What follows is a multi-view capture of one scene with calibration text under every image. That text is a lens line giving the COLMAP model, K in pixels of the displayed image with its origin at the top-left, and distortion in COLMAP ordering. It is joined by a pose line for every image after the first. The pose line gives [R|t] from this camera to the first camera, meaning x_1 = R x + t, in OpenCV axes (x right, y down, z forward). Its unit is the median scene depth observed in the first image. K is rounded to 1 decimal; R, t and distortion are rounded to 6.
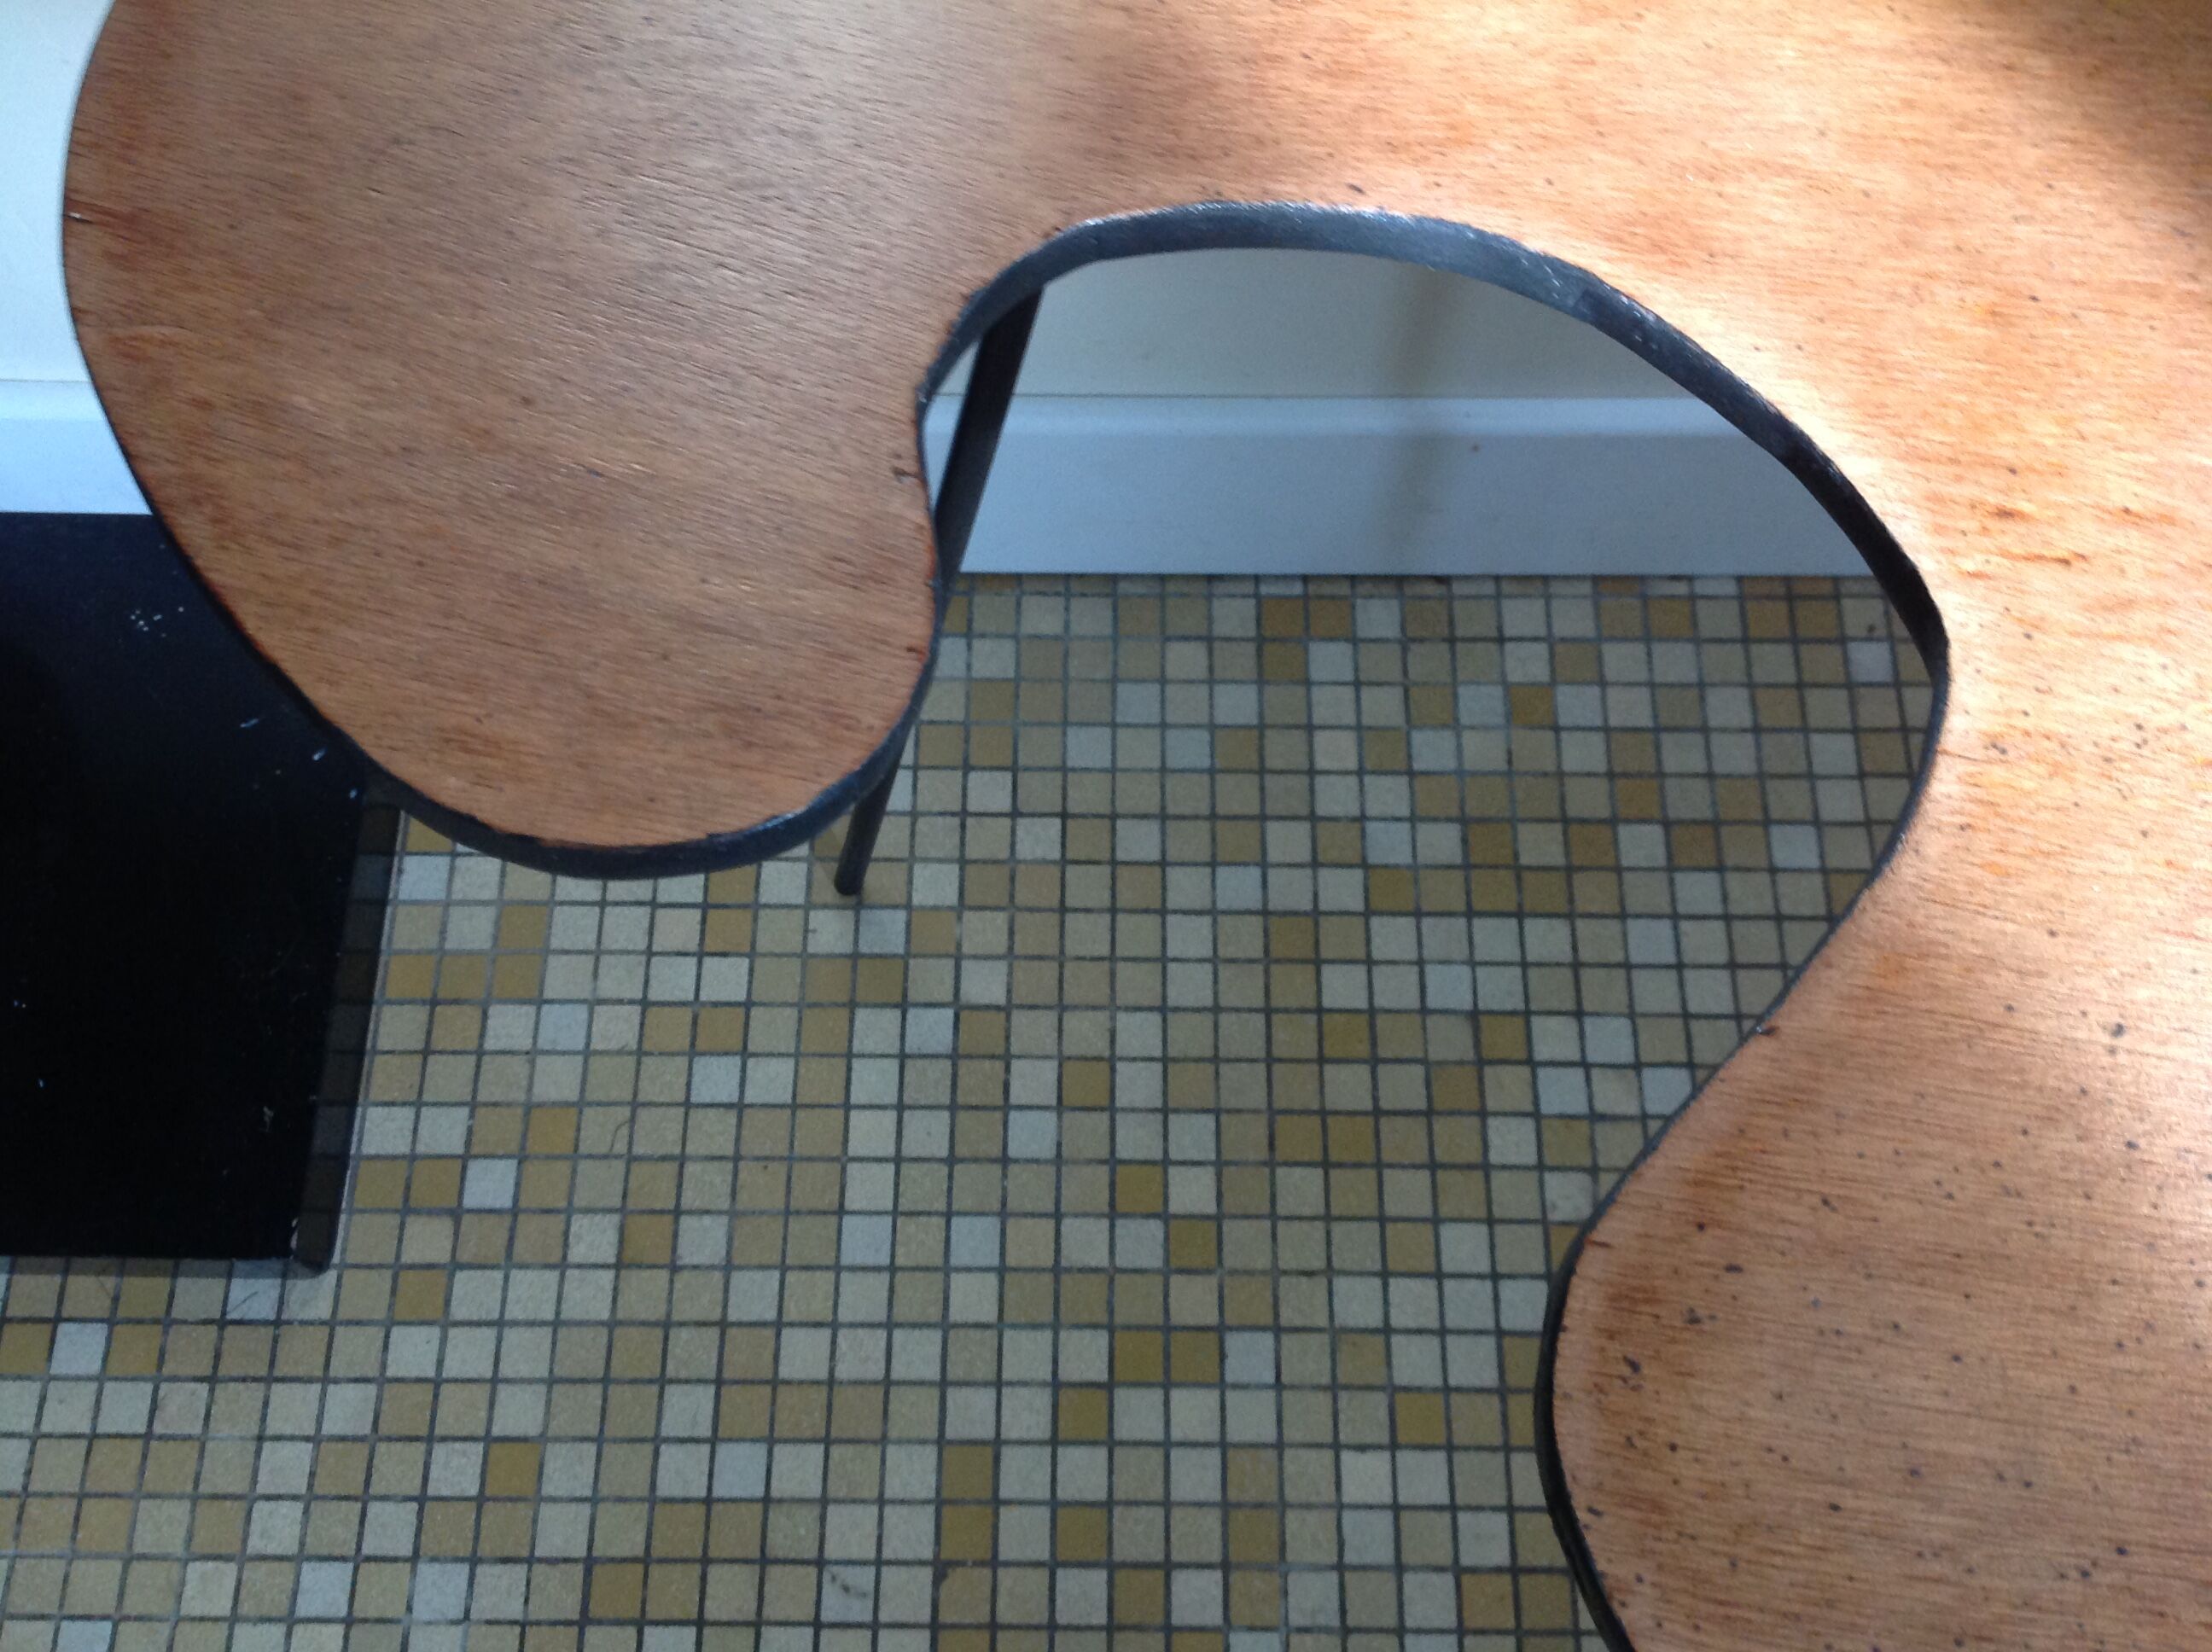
lens RADIAL K [[2104.5, 0, 1108.6], [0, 2104.5, 836.2], [0, 0, 1]] dist [0.113271, 0.000000]
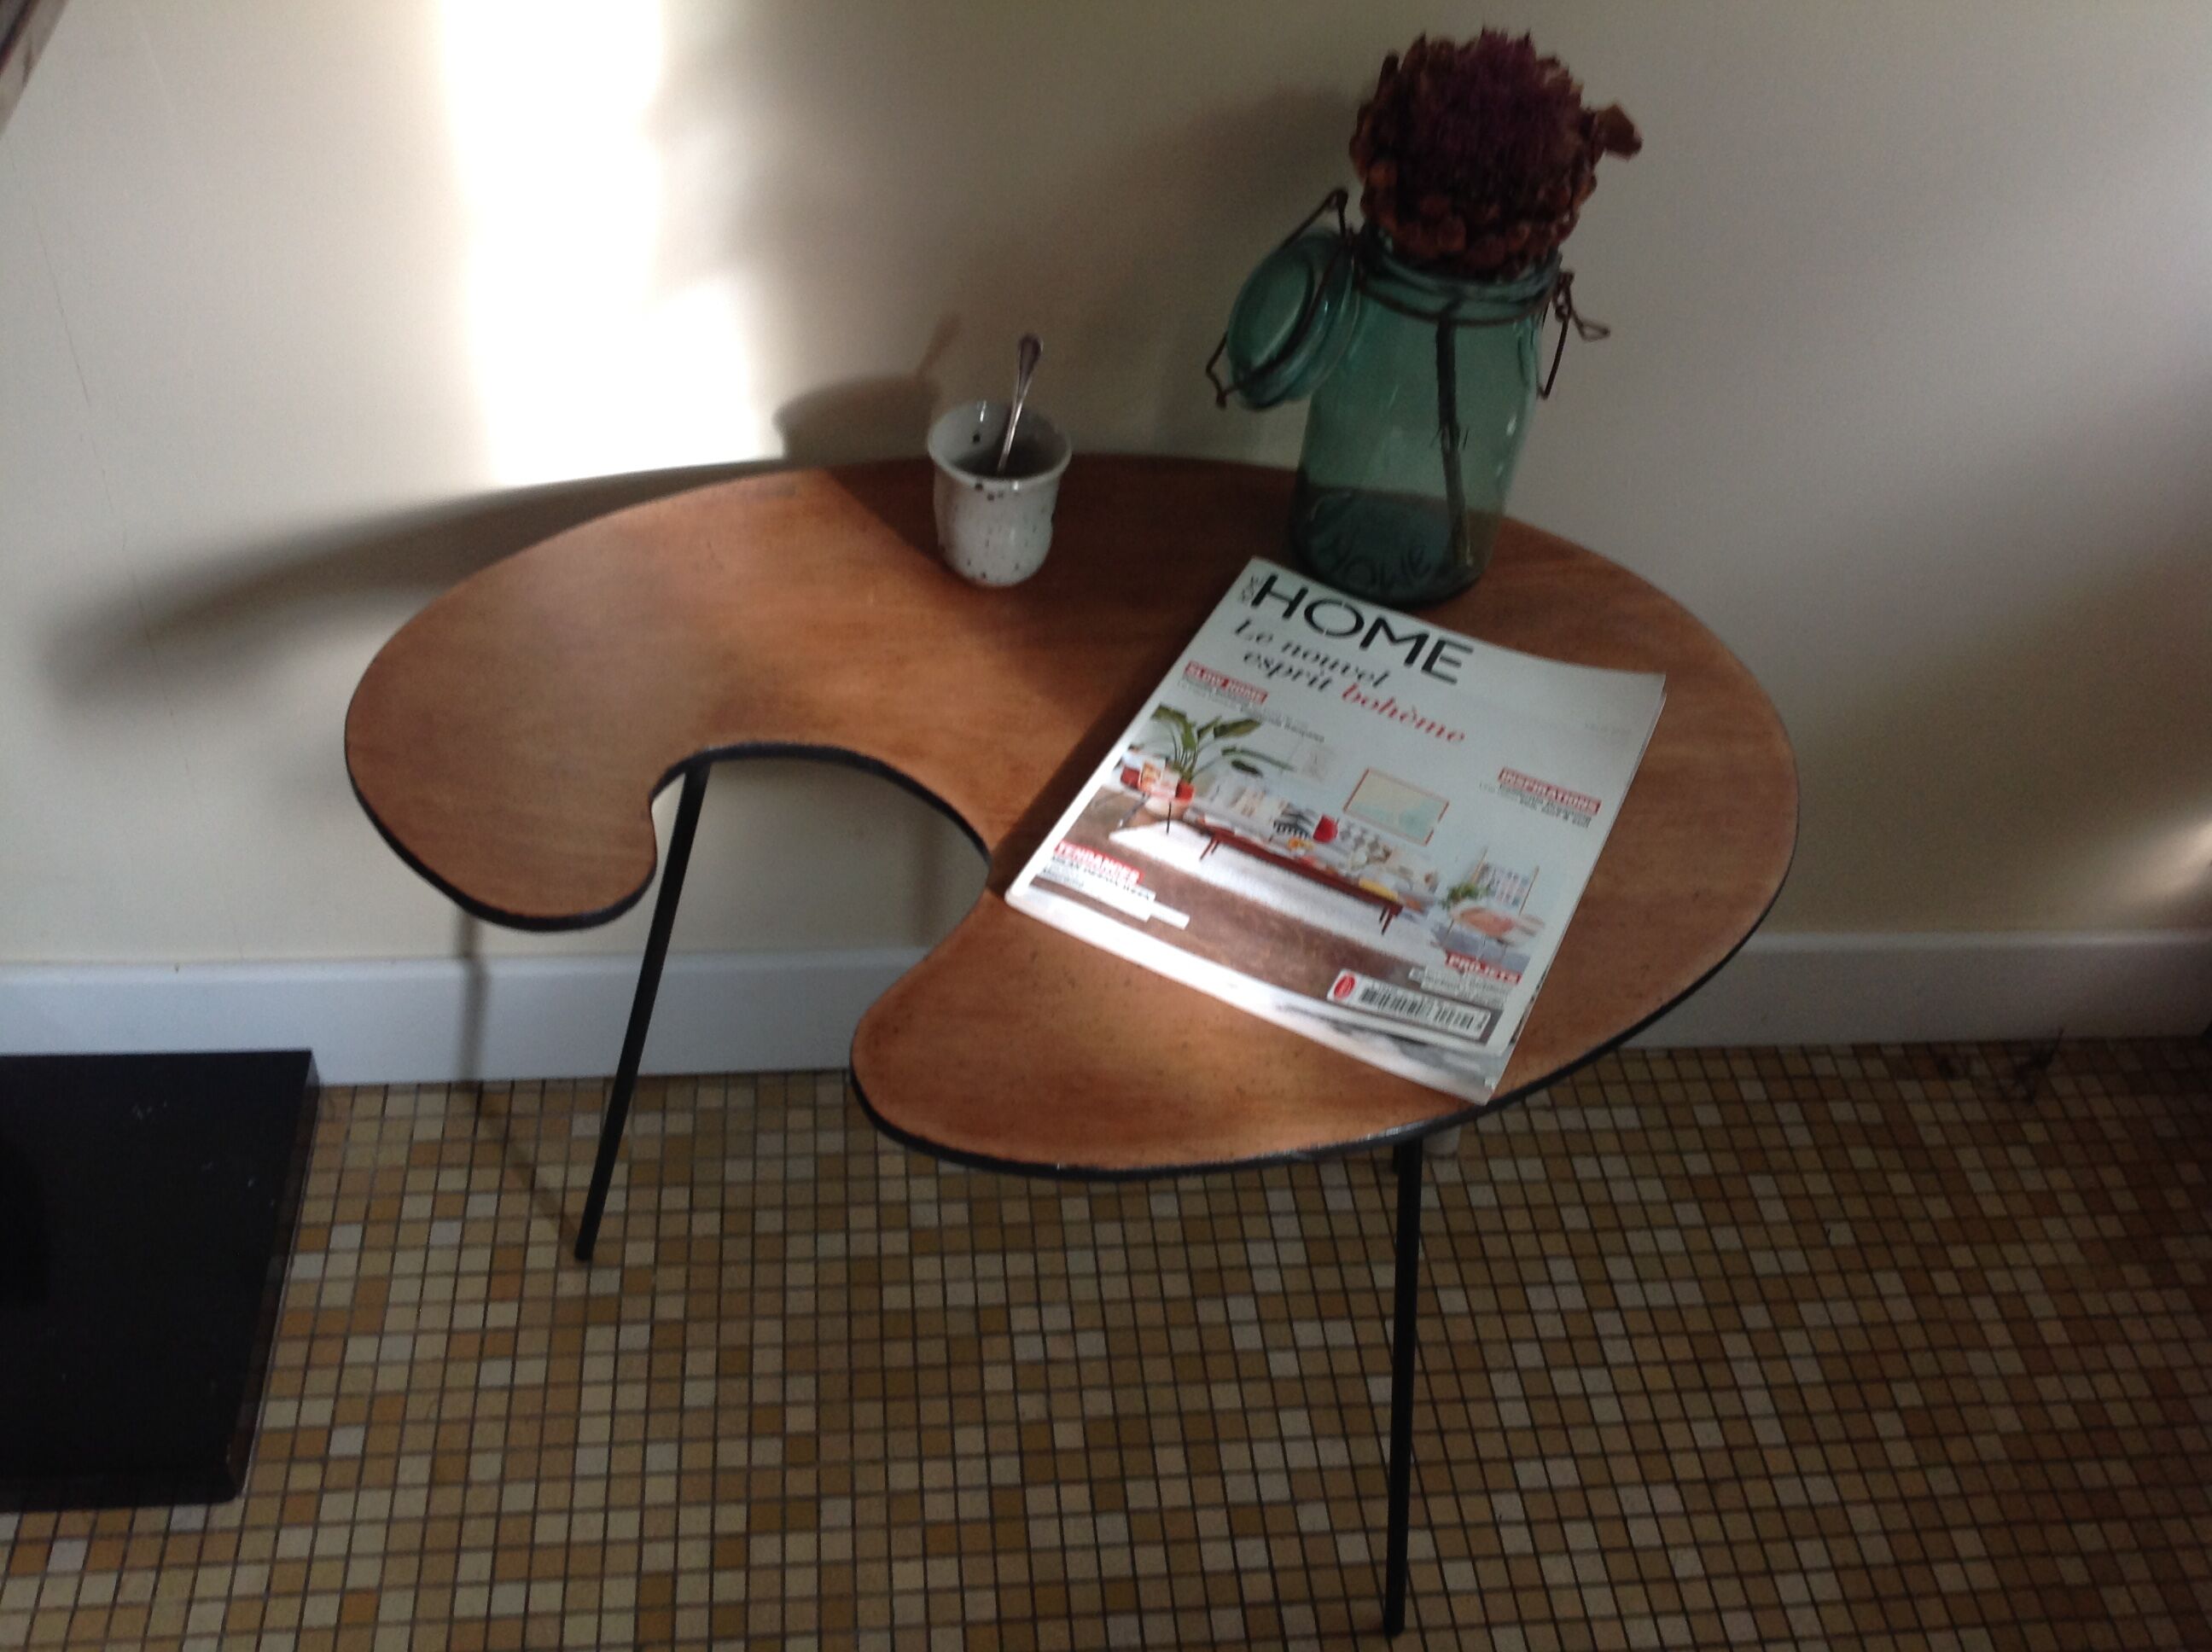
lens RADIAL K [[2037.0, 0, 1139.1], [0, 2037.0, 822.3], [0, 0, 1]] dist [0.007107, 0.000000]
pose [[0.986367, -0.010454, 0.164225, 0.043467], [0.073805, 0.920079, -0.384717, 0.369389], [-0.147079, 0.391593, 0.908308, -0.632917]]
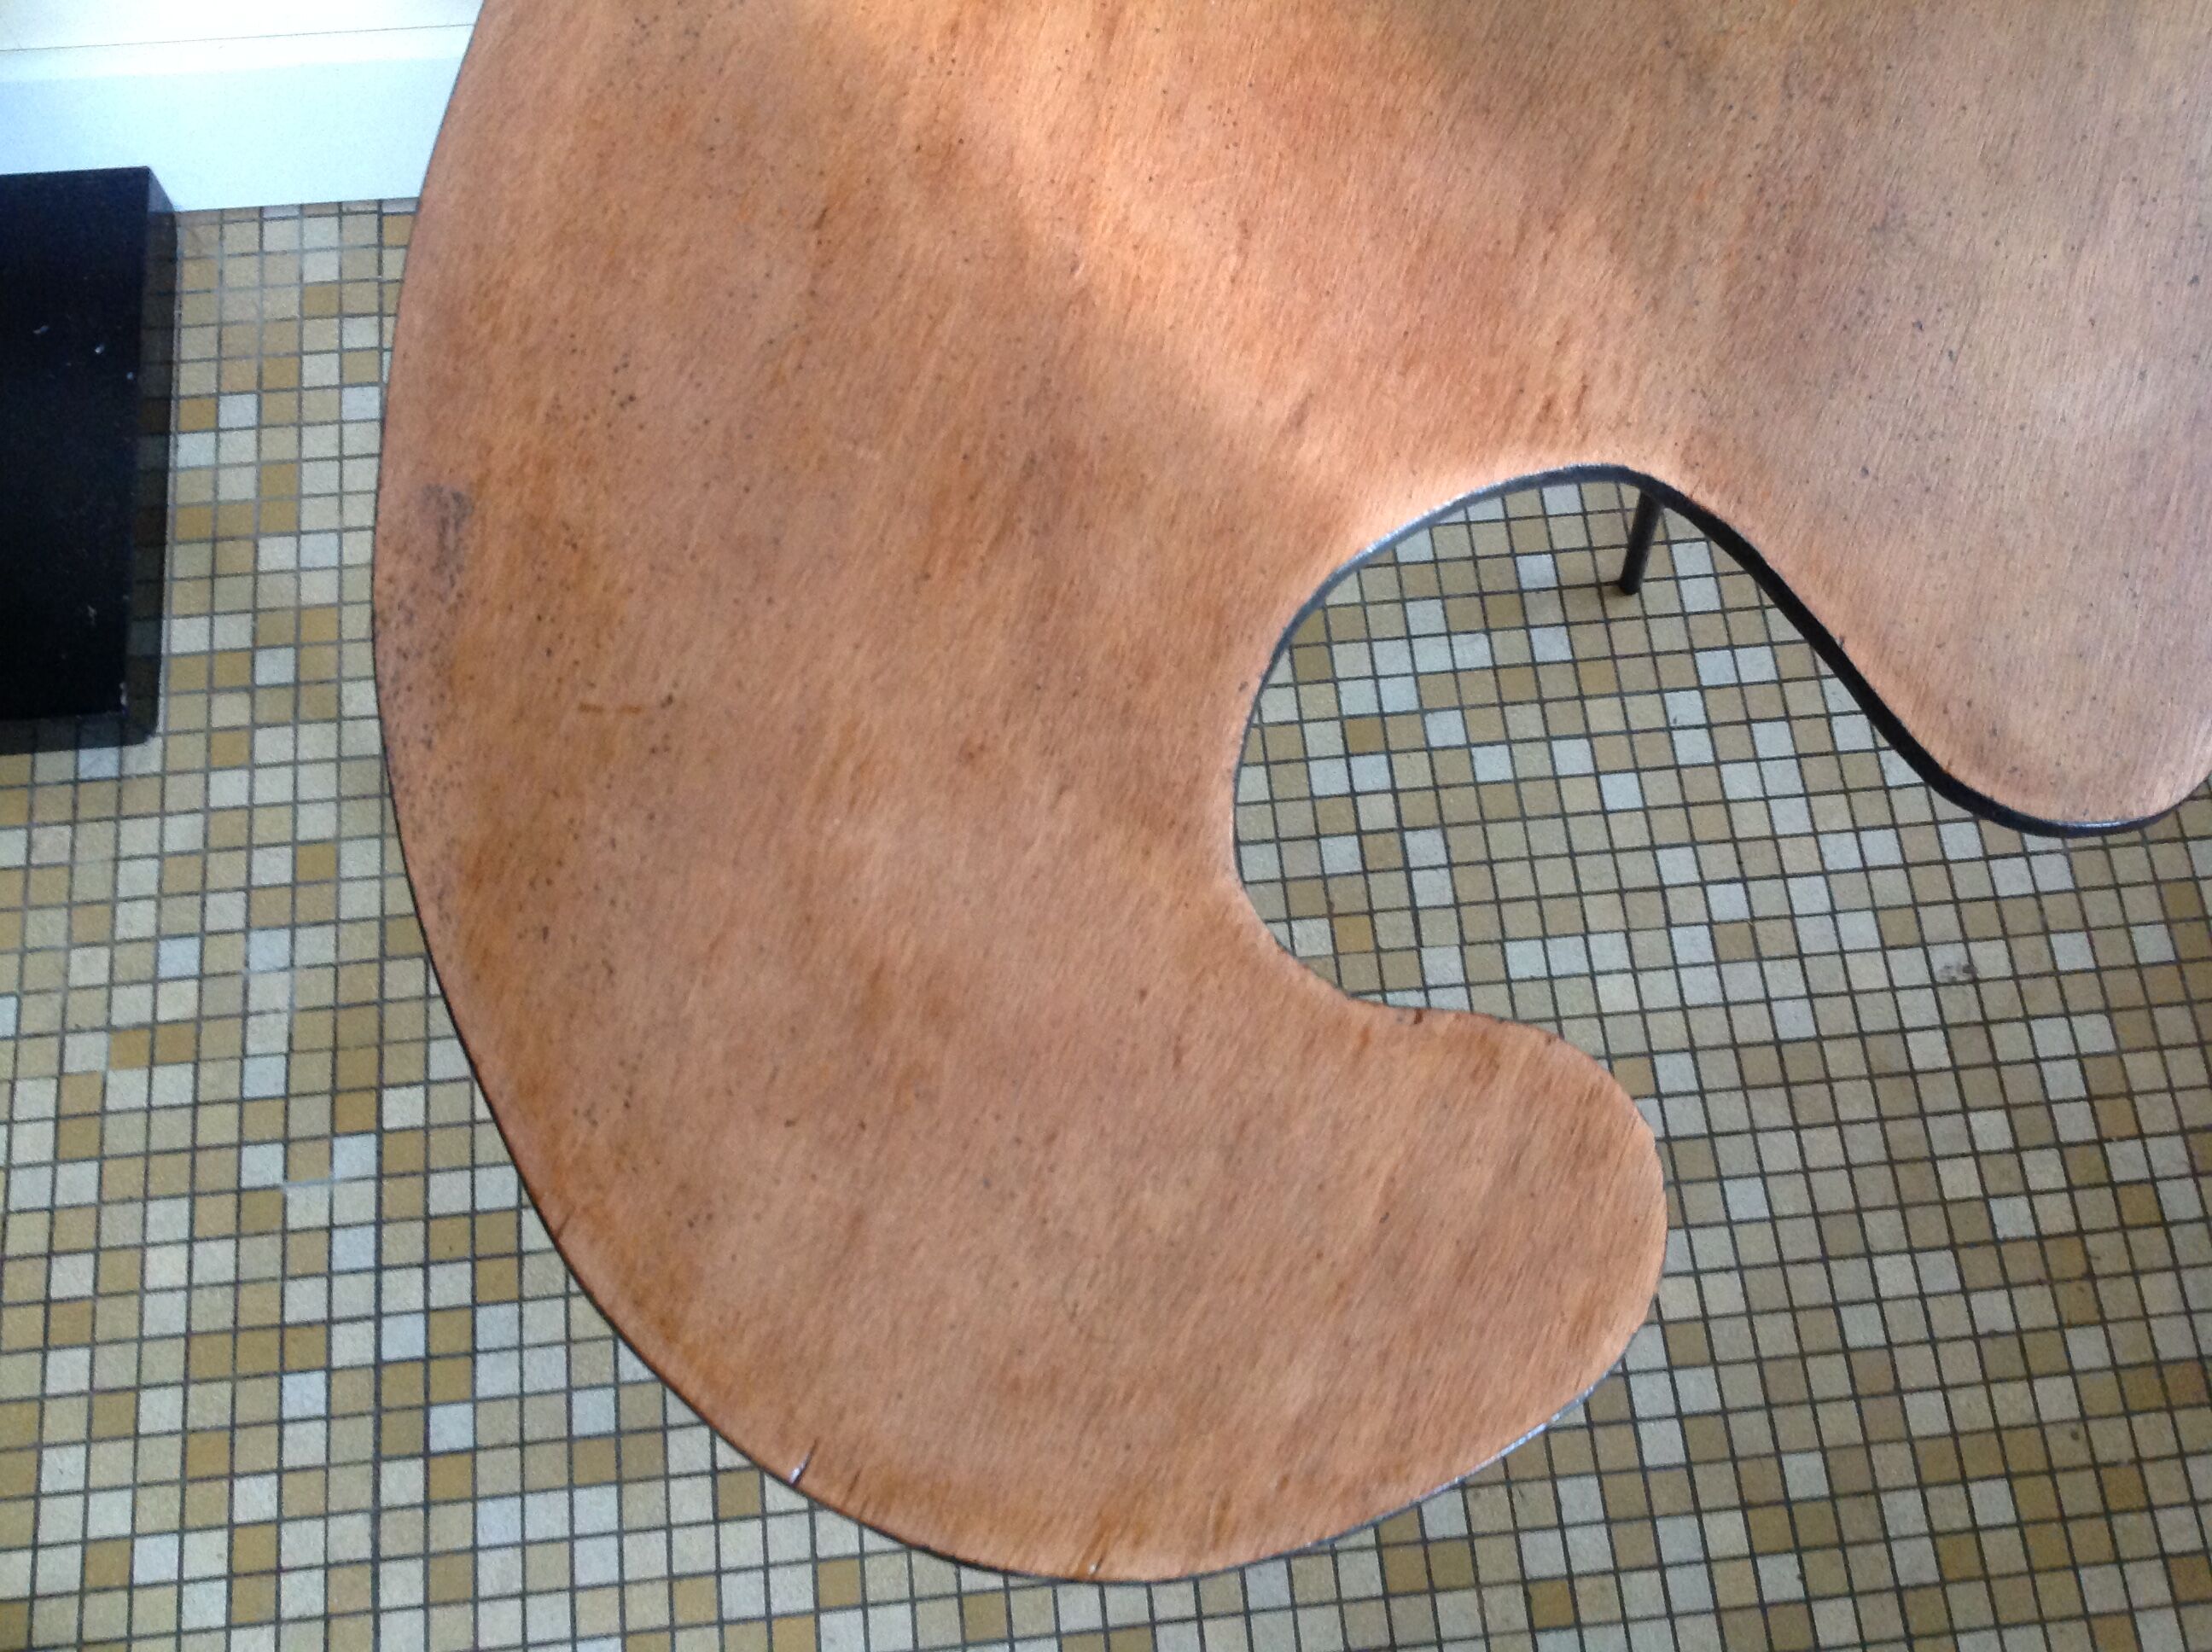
lens RADIAL K [[2034.0, 0, 1128.3], [0, 2034.0, 795.4], [0, 0, 1]] dist [0.011404, 0.000000]
pose [[0.991560, -0.095766, 0.087392, 0.109711], [0.091166, 0.994305, 0.055197, 0.223075], [-0.092180, -0.046764, 0.994644, -0.286721]]
